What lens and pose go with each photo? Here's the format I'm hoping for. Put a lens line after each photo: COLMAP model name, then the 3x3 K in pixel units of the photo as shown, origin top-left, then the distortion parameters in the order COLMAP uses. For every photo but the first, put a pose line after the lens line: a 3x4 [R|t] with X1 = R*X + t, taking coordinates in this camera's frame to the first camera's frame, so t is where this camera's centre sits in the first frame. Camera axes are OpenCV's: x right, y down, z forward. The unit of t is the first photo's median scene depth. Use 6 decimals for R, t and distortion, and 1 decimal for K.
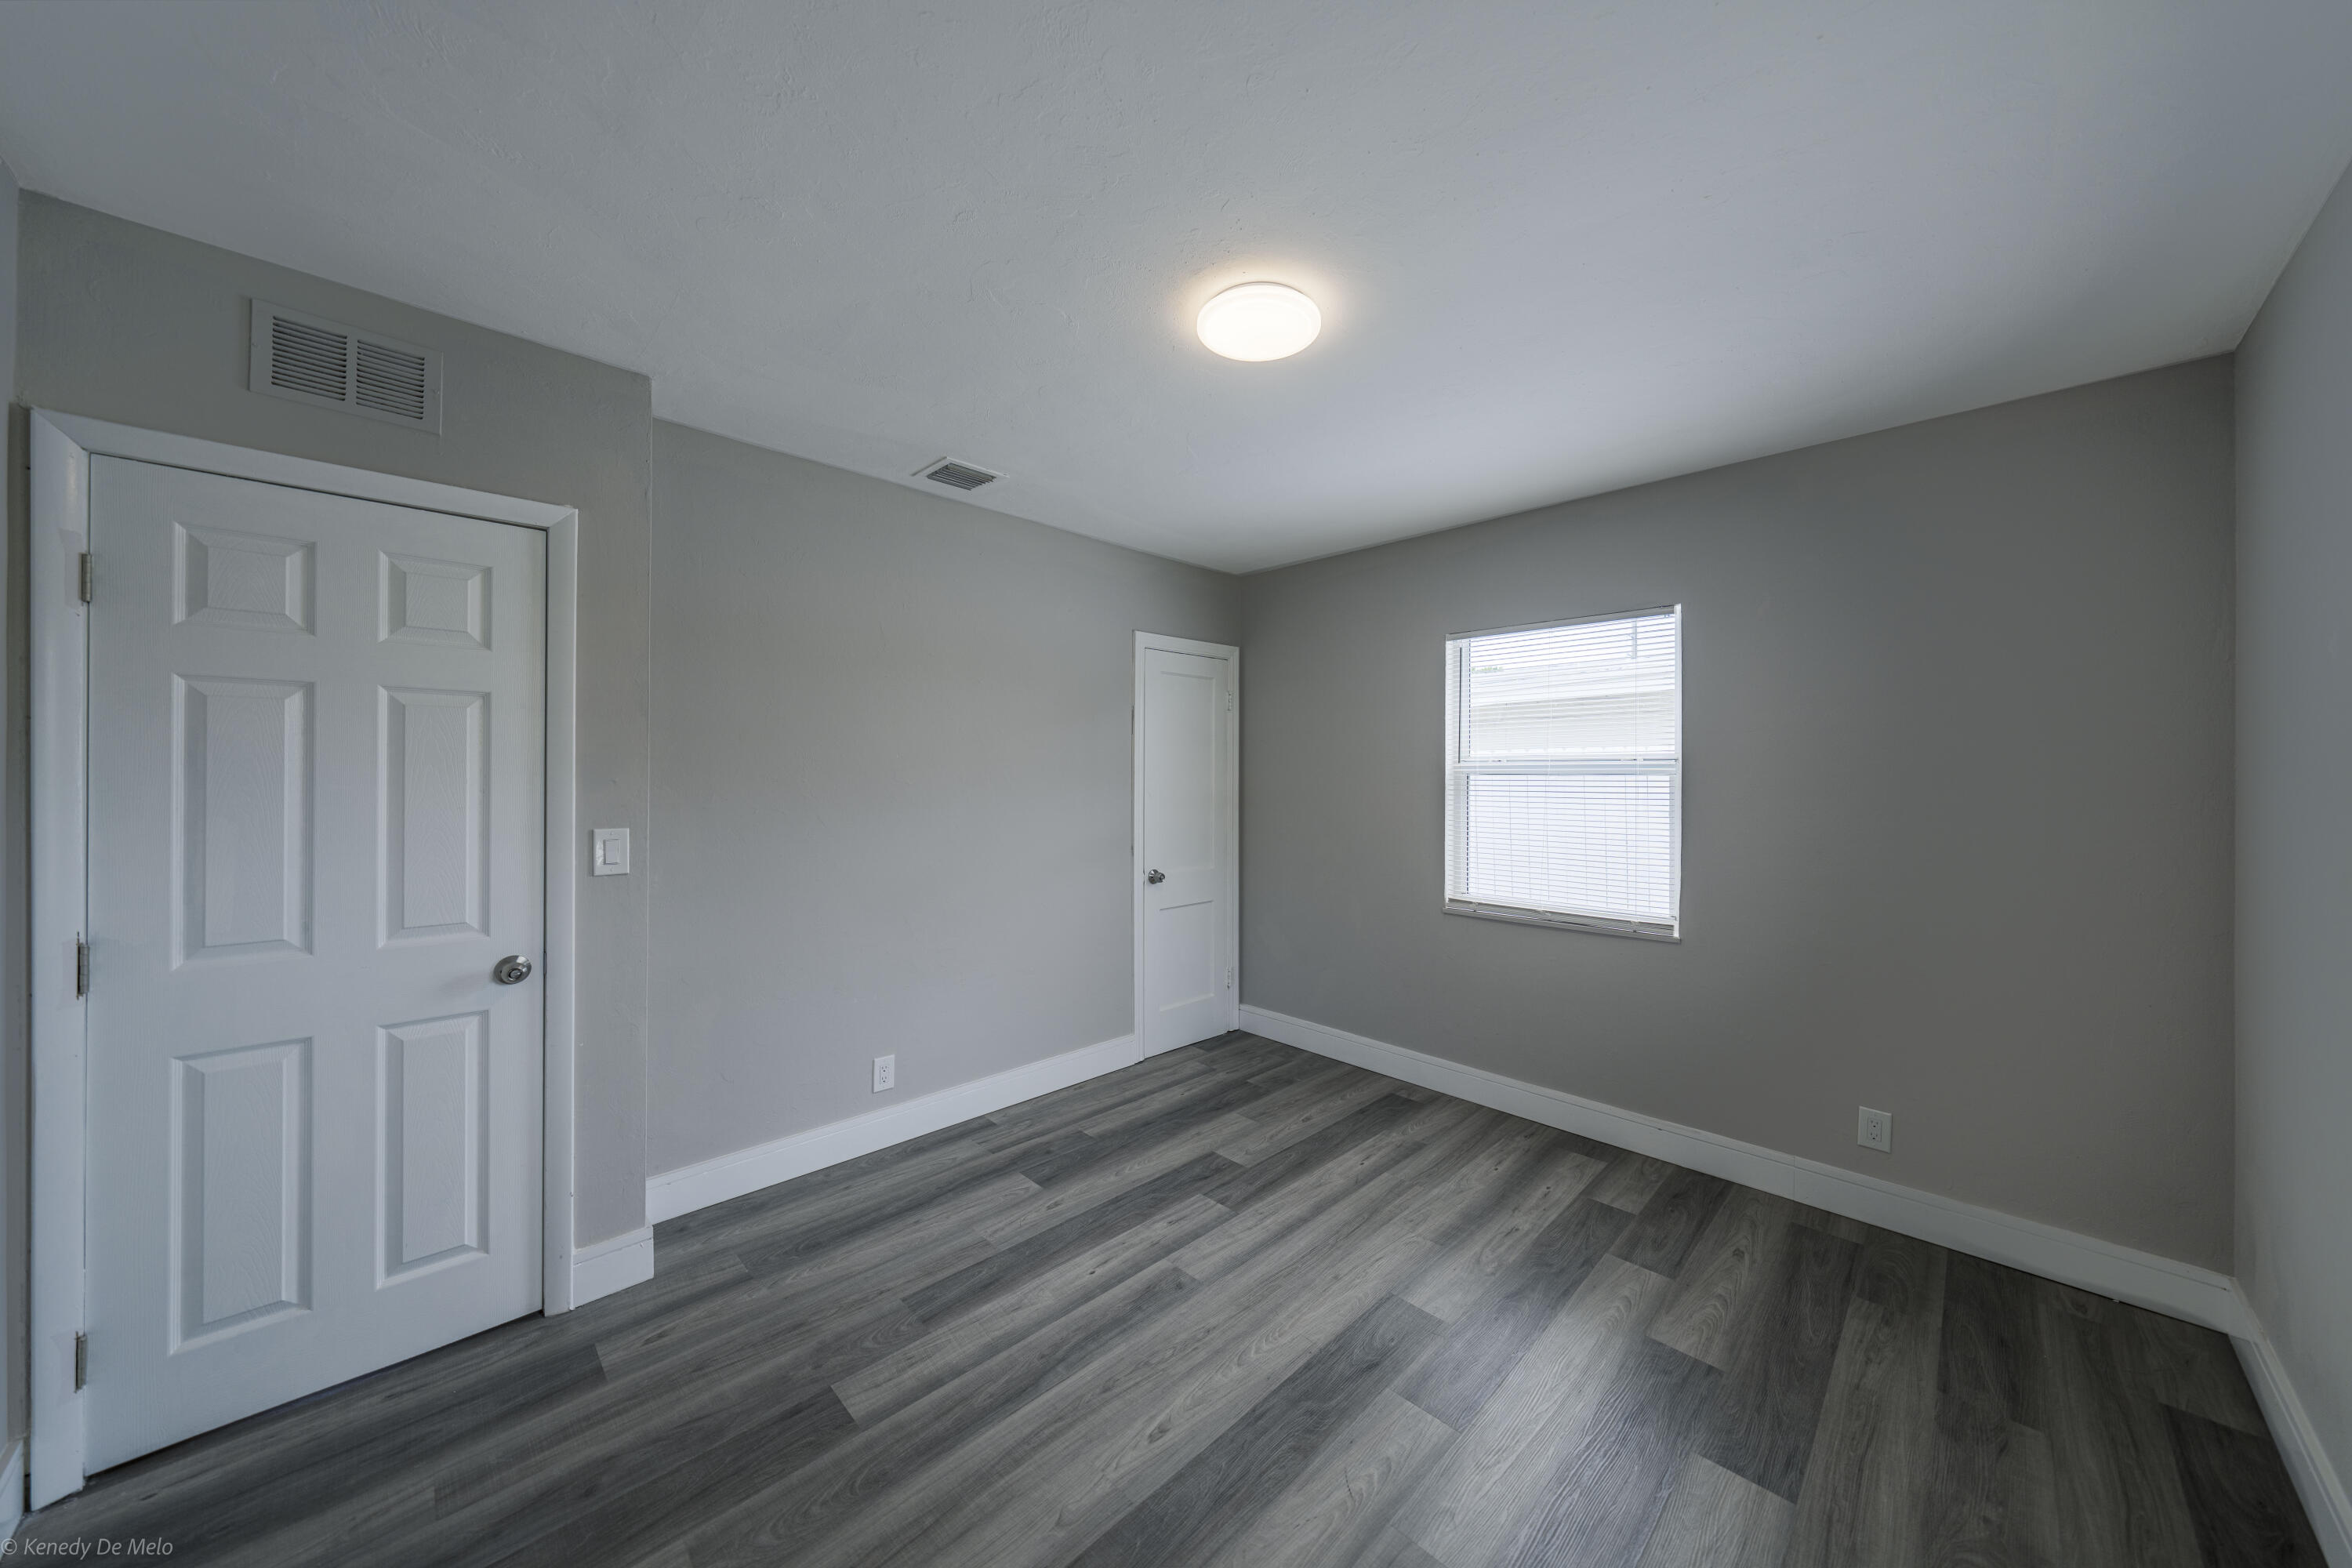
lens RADIAL K [[799.9, 0, 1180.8], [0, 799.9, 773.7], [0, 0, 1]] dist [-0.000421, -0.000065]
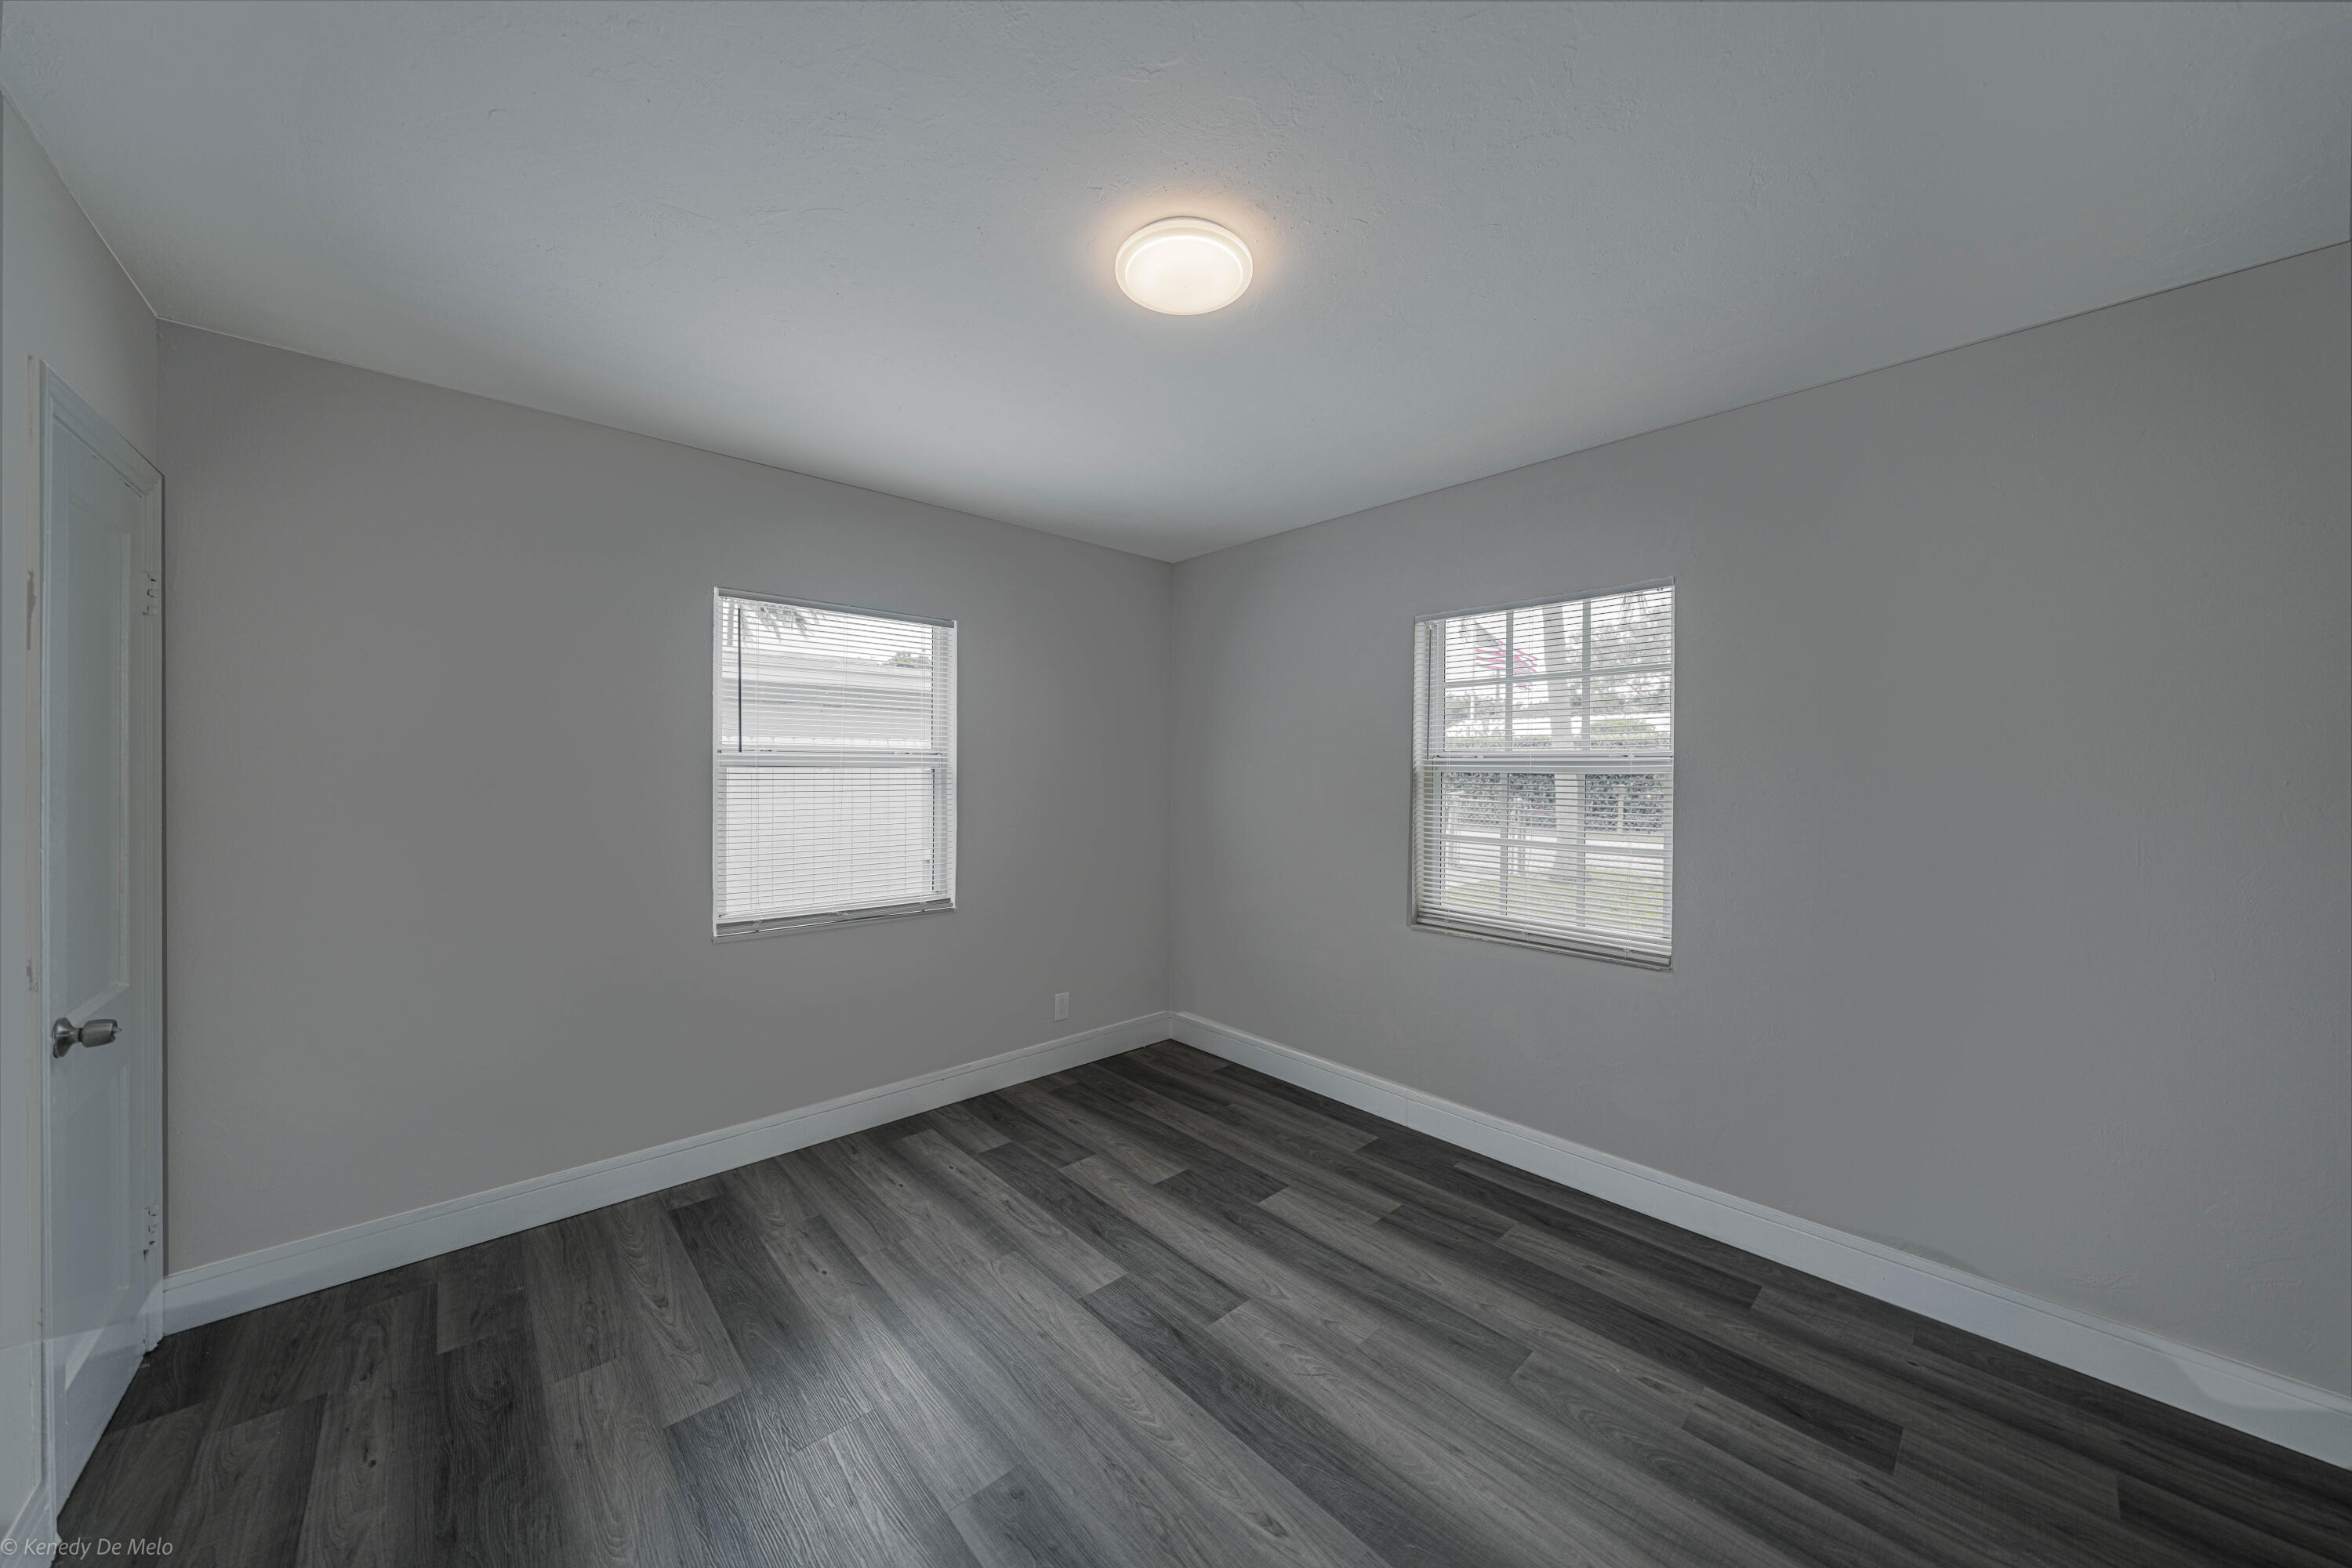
lens RADIAL K [[799.9, 0, 1180.8], [0, 799.9, 773.7], [0, 0, 1]] dist [-0.000421, -0.000065]
pose [[0.037334, -0.008720, 0.999265, -0.658572], [-0.004900, 0.999948, 0.008909, -0.002131], [-0.999291, -0.005229, 0.037290, 0.788169]]
